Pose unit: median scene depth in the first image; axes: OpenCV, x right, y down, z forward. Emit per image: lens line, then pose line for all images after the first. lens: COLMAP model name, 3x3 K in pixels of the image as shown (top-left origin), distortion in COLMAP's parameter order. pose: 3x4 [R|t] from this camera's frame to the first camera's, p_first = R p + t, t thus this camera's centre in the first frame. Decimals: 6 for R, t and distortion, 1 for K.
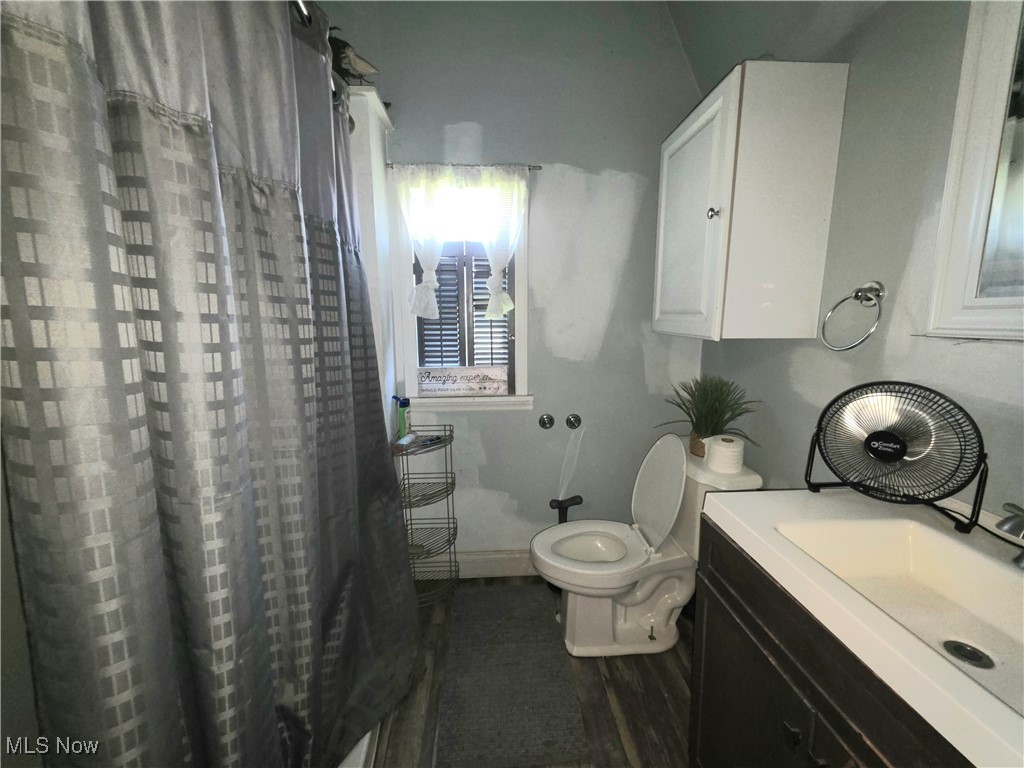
lens RADIAL K [[412.0, 0, 511.3], [0, 412.0, 381.5], [0, 0, 1]] dist [0.003300, -0.000745]
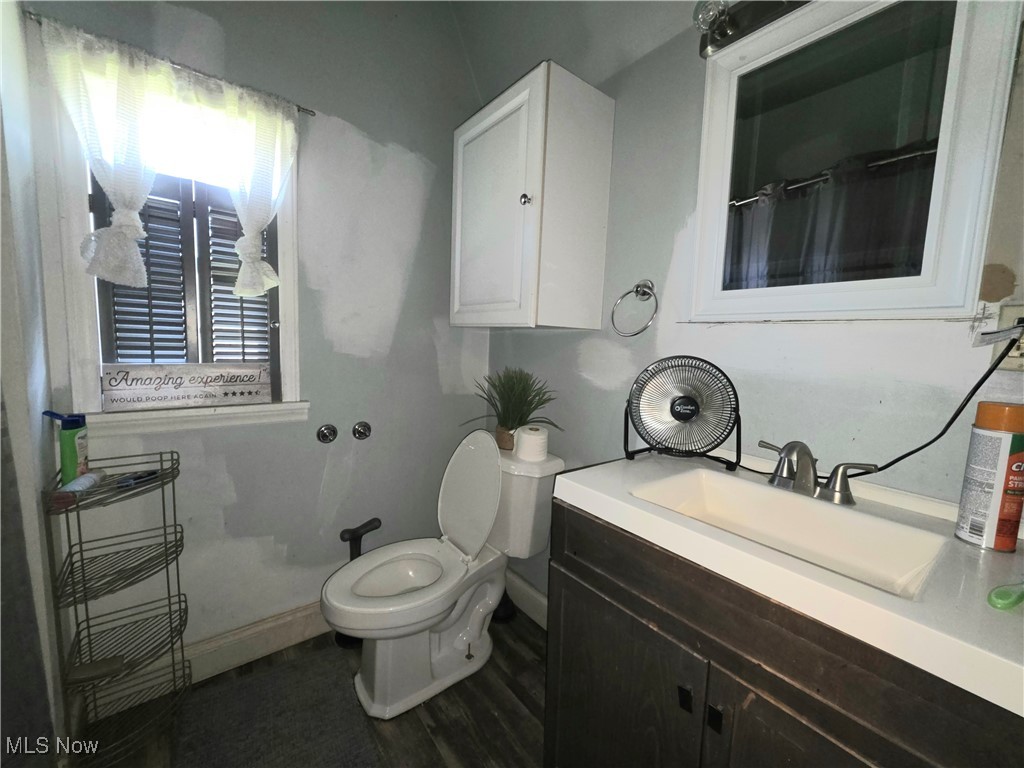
lens RADIAL K [[412.0, 0, 512.8], [0, 412.0, 382.1], [0, 0, 1]] dist [0.003300, -0.000745]
pose [[0.816659, -0.021852, 0.576707, -0.087804], [0.049876, 0.998217, -0.032804, 0.047197], [-0.574962, 0.055553, 0.816292, 0.156862]]
